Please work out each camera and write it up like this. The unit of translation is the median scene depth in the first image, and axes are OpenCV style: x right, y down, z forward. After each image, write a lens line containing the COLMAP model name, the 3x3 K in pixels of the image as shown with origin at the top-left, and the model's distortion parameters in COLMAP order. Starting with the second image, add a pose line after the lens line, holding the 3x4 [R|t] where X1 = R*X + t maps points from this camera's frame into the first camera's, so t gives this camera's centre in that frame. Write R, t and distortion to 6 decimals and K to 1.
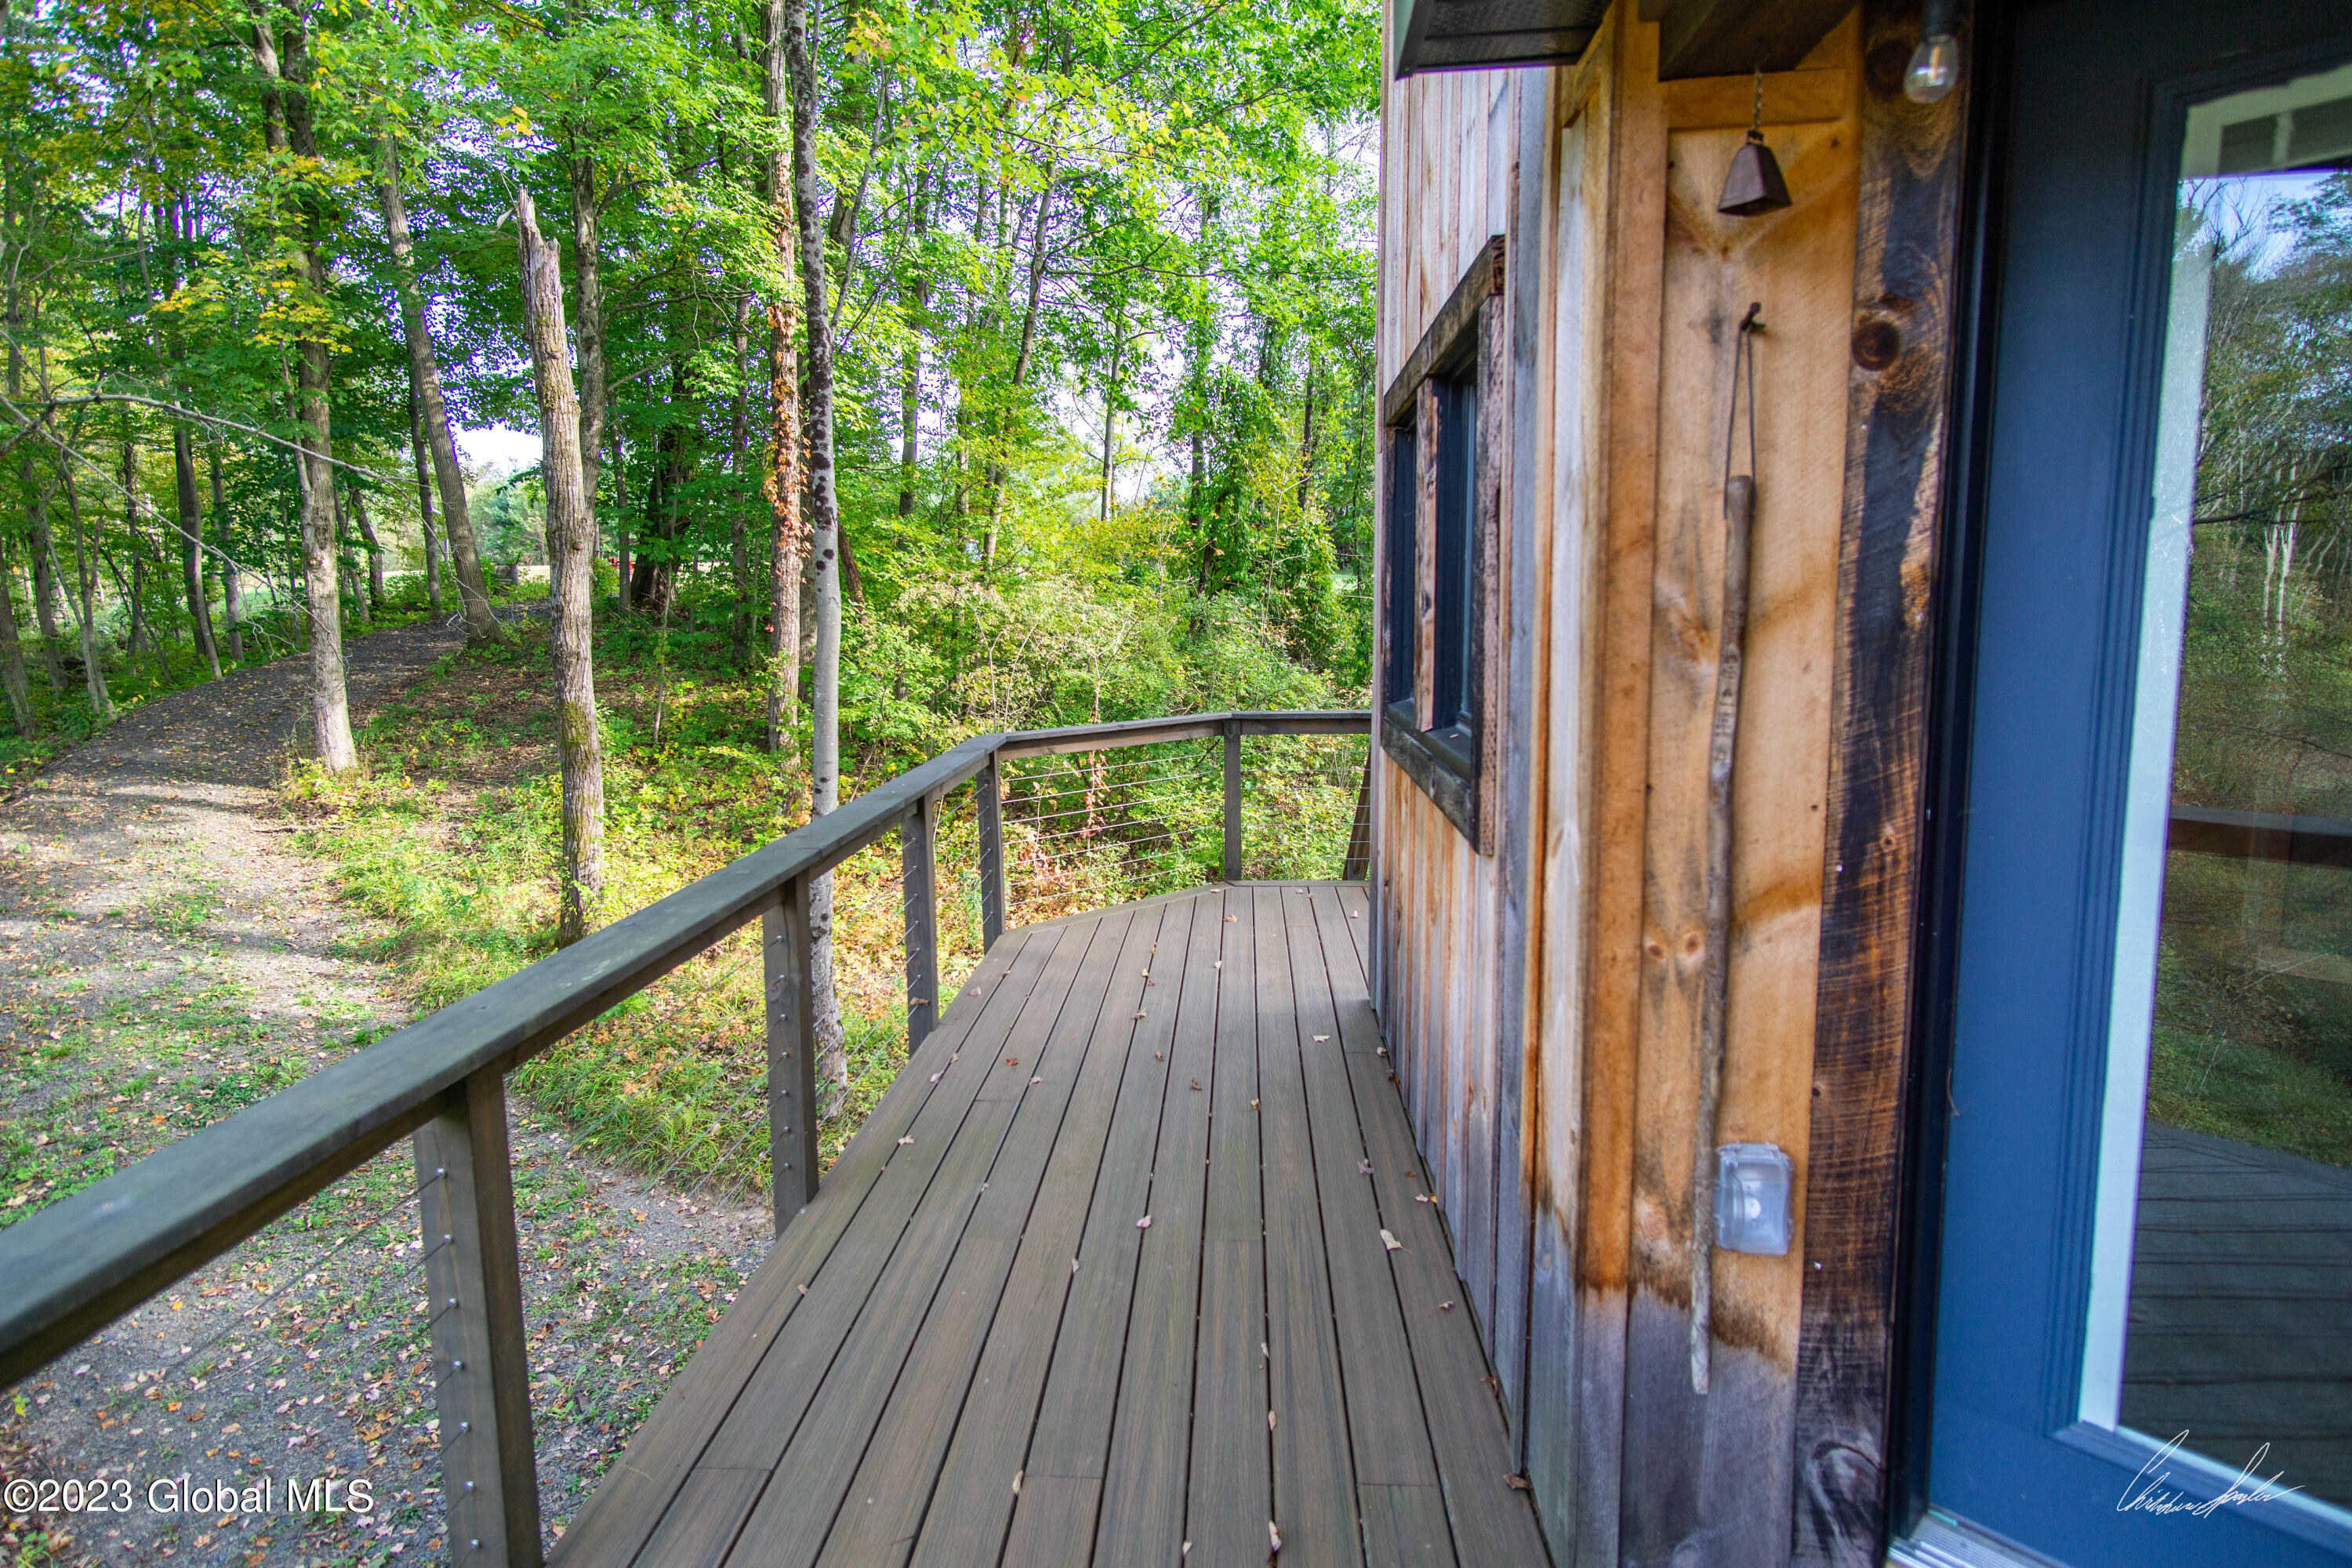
lens RADIAL K [[1243.6, 0, 1174.9], [0, 1243.6, 778.6], [0, 0, 1]] dist [0.004579, 0.003213]
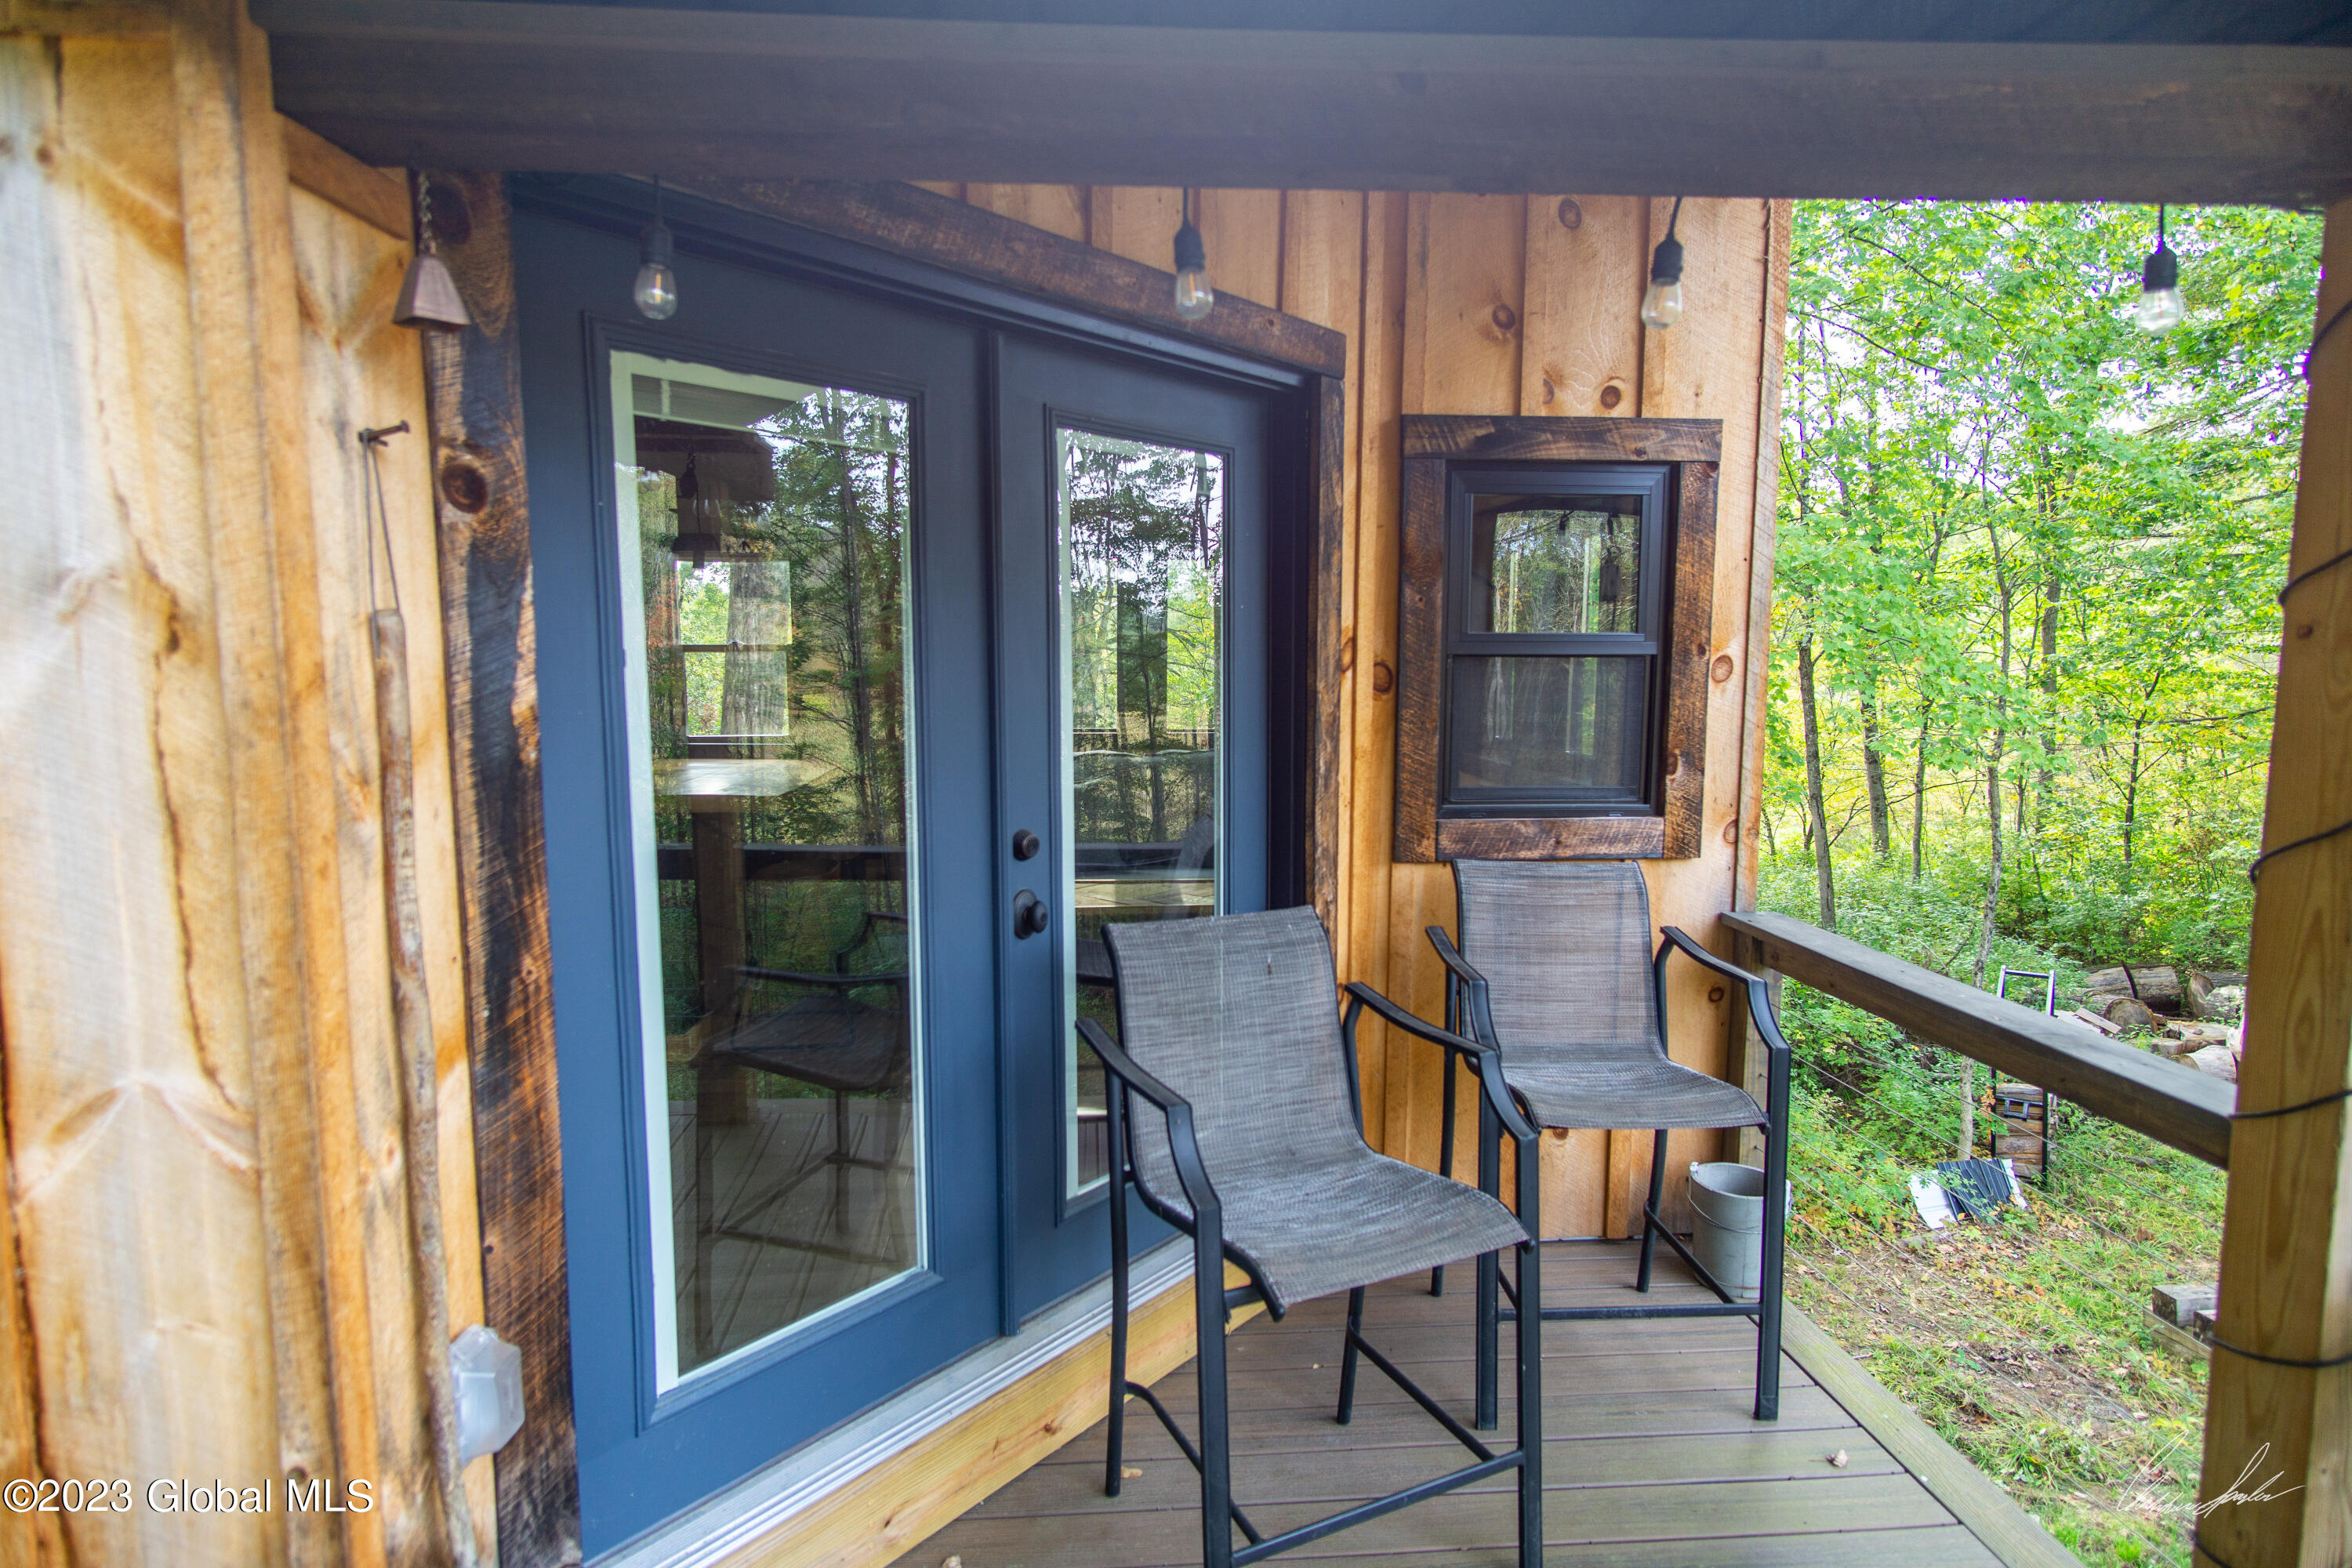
lens RADIAL K [[1243.6, 0, 1174.0], [0, 1243.6, 782.6], [0, 0, 1]] dist [0.004579, 0.003213]
pose [[-0.144037, -0.089870, 0.985483, -0.501517], [0.129102, 0.985650, 0.108755, -0.146462], [-0.981115, 0.142893, -0.130367, 0.590866]]
